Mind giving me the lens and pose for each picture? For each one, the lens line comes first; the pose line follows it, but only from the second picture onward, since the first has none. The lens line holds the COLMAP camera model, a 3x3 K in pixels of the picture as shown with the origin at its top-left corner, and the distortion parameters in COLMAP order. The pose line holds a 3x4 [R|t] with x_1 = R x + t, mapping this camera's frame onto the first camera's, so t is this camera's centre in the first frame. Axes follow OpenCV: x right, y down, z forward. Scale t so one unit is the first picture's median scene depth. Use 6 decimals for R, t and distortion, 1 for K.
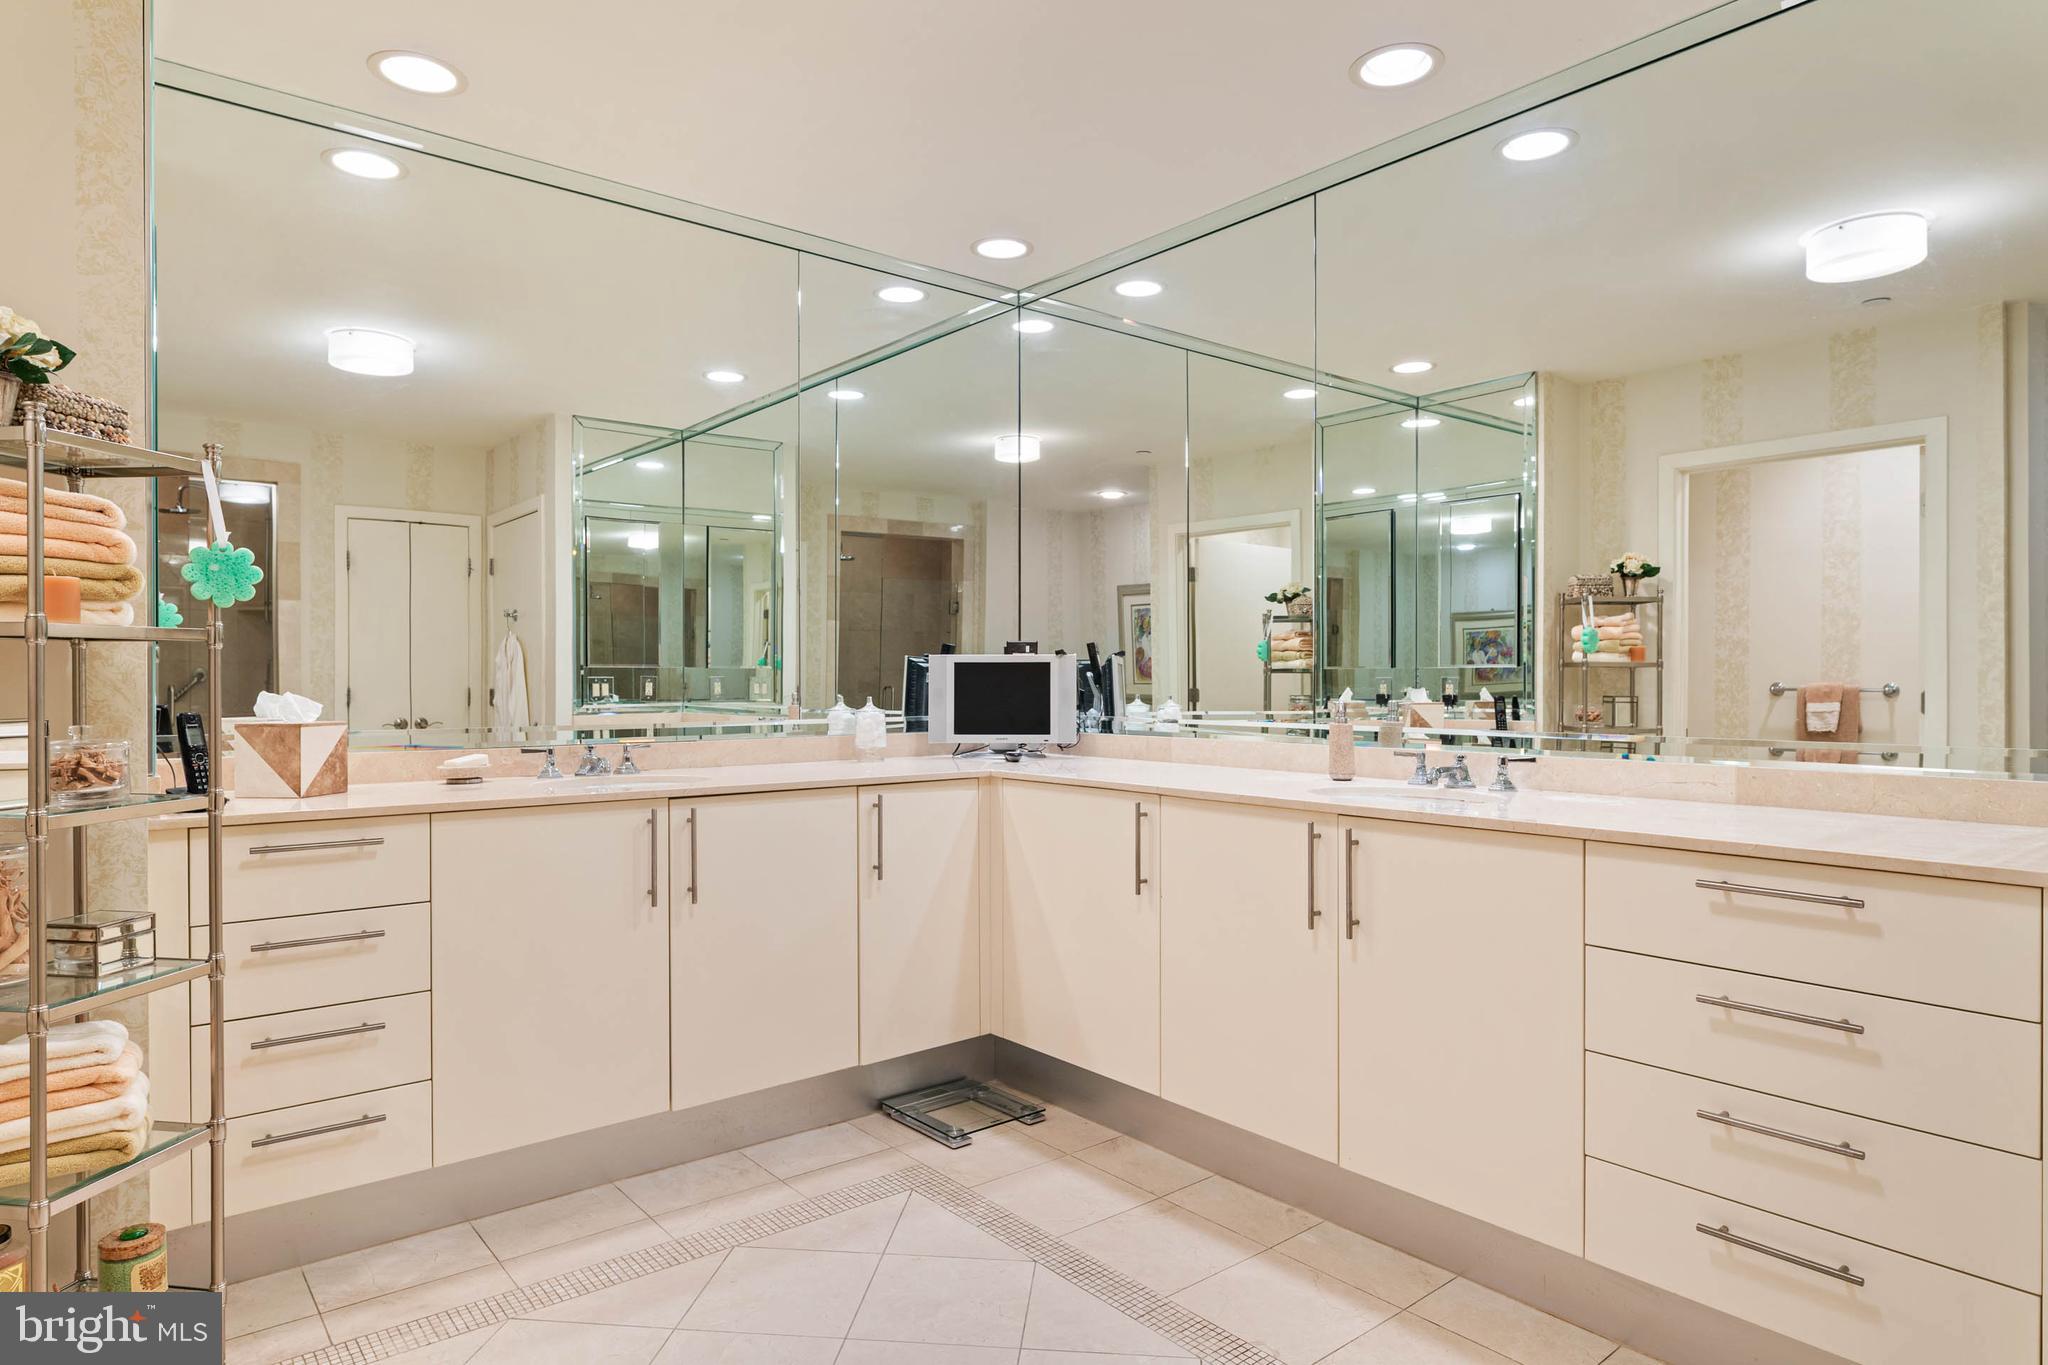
lens RADIAL K [[1176.9, 0, 1020.2], [0, 1176.9, 690.7], [0, 0, 1]] dist [-0.000136, -0.001159]
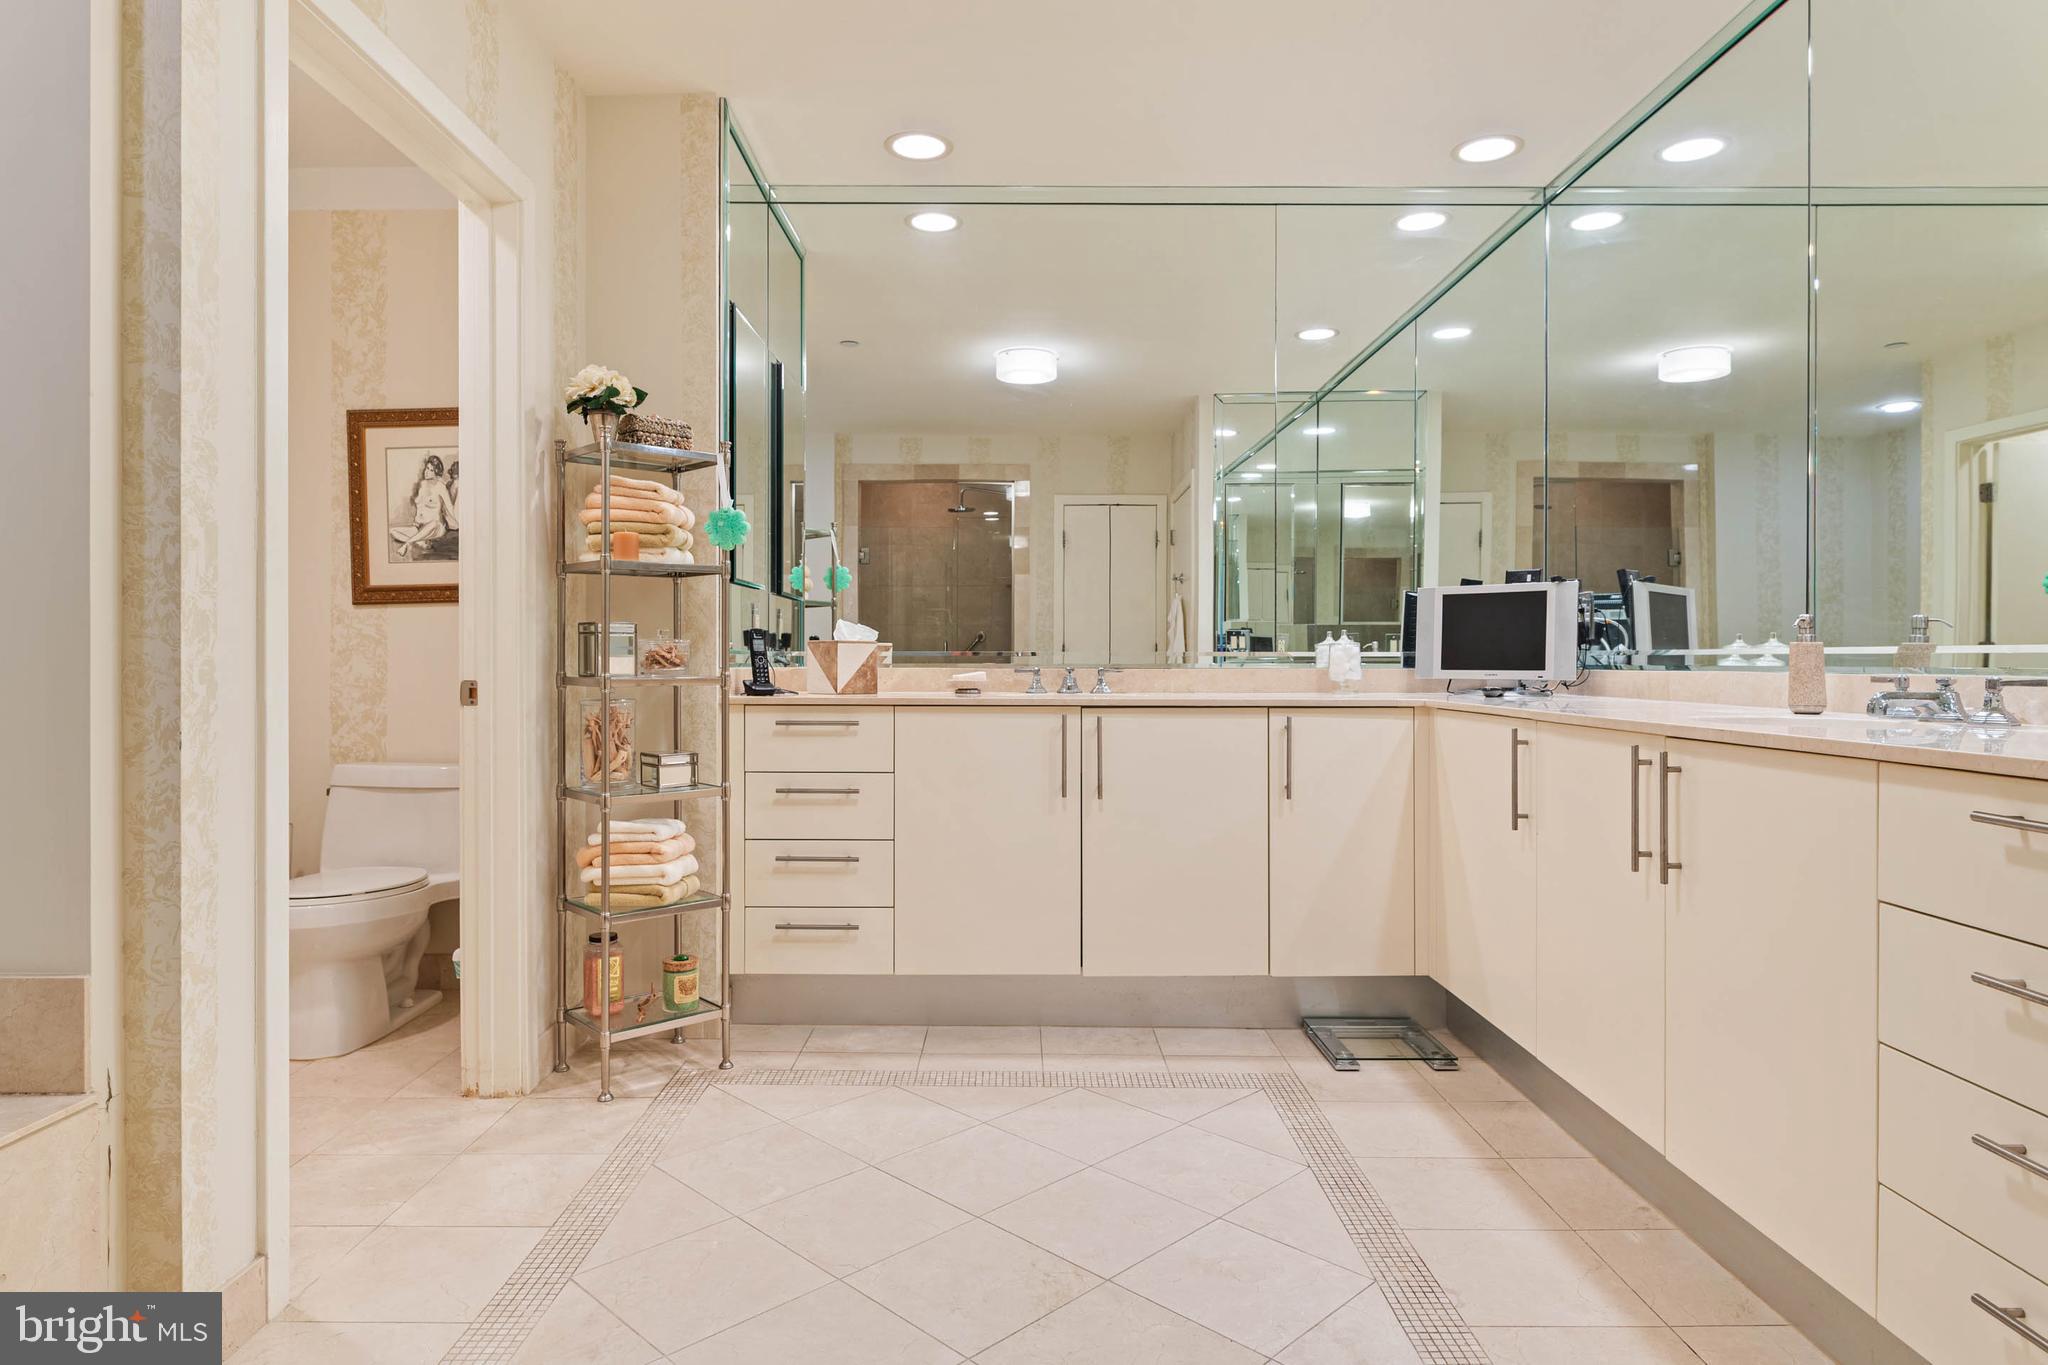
lens RADIAL K [[1176.9, 0, 1013.8], [0, 1176.9, 665.7], [0, 0, 1]] dist [-0.000136, -0.001159]
pose [[0.775912, 0.005665, -0.630816, 0.387854], [-0.008033, 0.999967, -0.000901, 0.052320], [0.630790, 0.005766, 0.775932, 0.051275]]
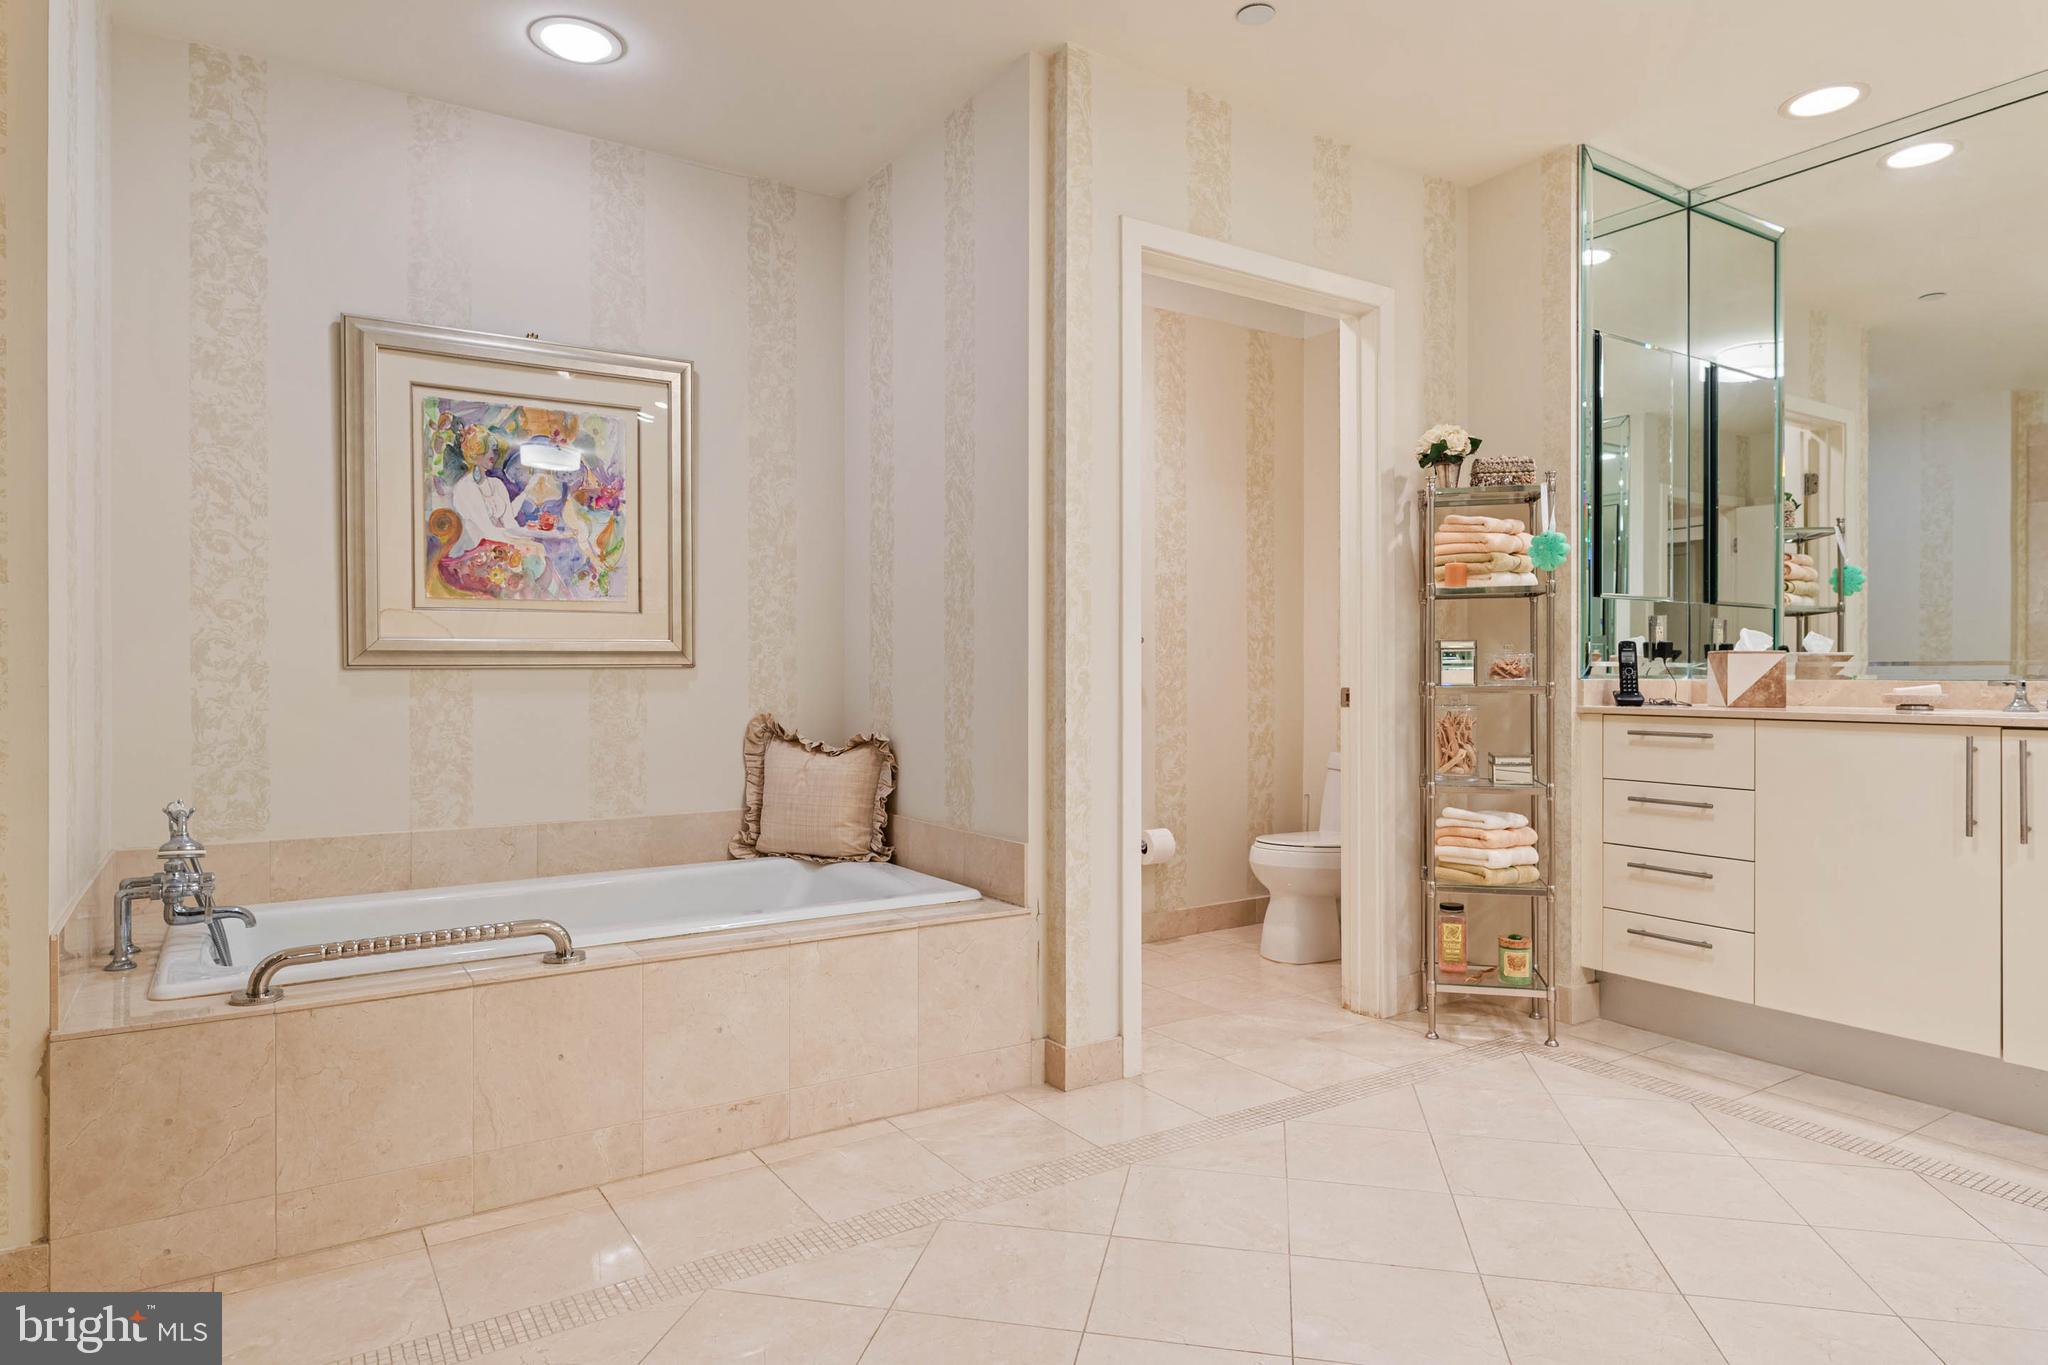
lens RADIAL K [[1176.9, 0, 1034.1], [0, 1176.9, 678.2], [0, 0, 1]] dist [-0.000136, -0.001159]
pose [[-0.095586, 0.006165, -0.995402, 0.720788], [-0.008465, 0.999940, 0.007006, 0.051304], [0.995385, 0.009096, -0.095528, 0.317510]]
